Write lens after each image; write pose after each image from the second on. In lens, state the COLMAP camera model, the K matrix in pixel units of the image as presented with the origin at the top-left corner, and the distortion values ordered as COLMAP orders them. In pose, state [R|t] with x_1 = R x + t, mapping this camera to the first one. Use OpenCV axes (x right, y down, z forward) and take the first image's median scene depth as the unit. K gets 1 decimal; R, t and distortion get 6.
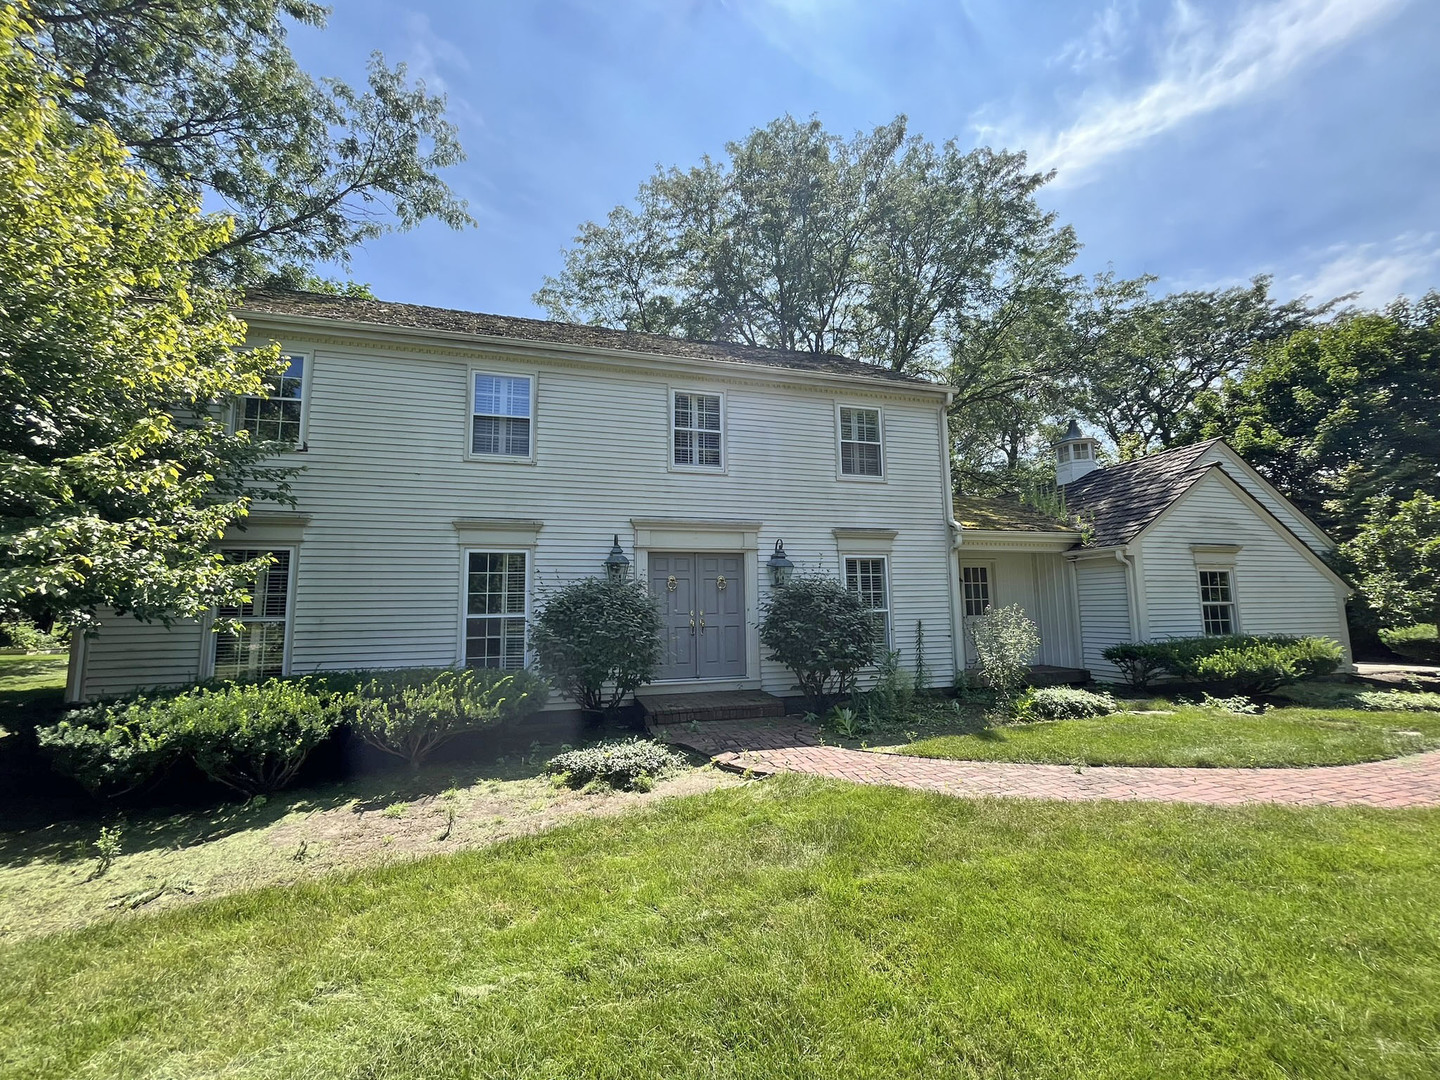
lens RADIAL K [[581.8, 0, 720.0], [0, 581.8, 540.0], [0, 0, 1]] dist [-0.002829, 0.000202]
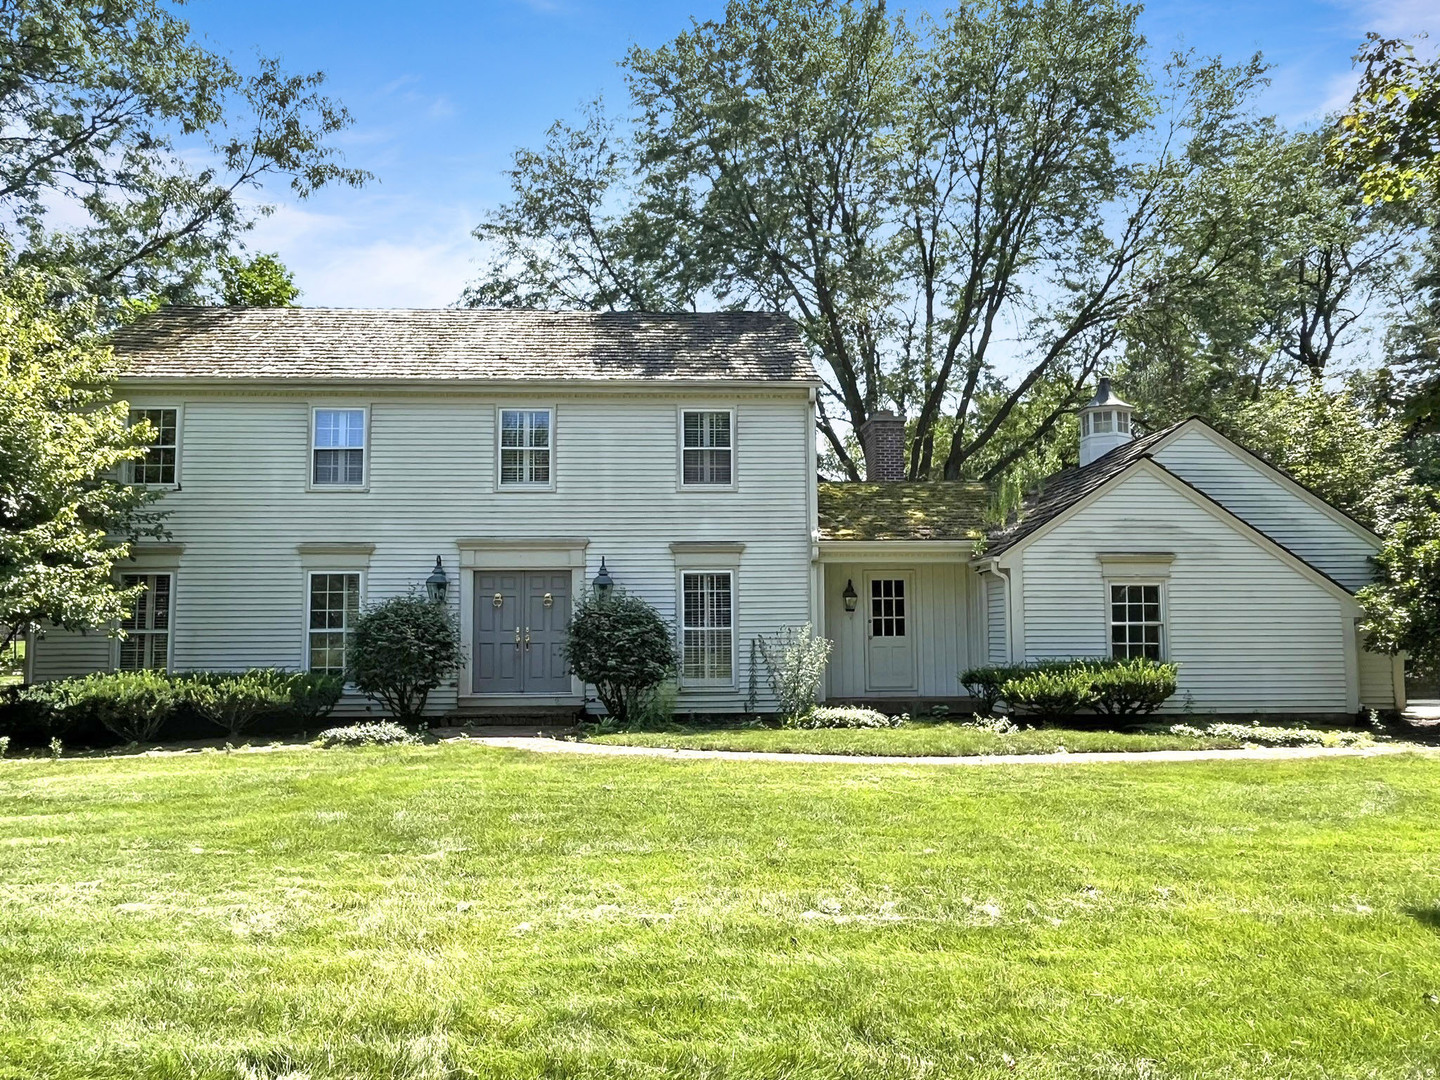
lens RADIAL K [[1044.0, 0, 720.0], [0, 1044.0, 540.0], [0, 0, 1]] dist [0.000318, -0.001954]
pose [[0.973667, -0.012768, -0.227617, 0.765352], [0.019739, 0.999402, 0.028376, -0.082432], [0.227118, -0.032121, 0.973337, -0.749882]]
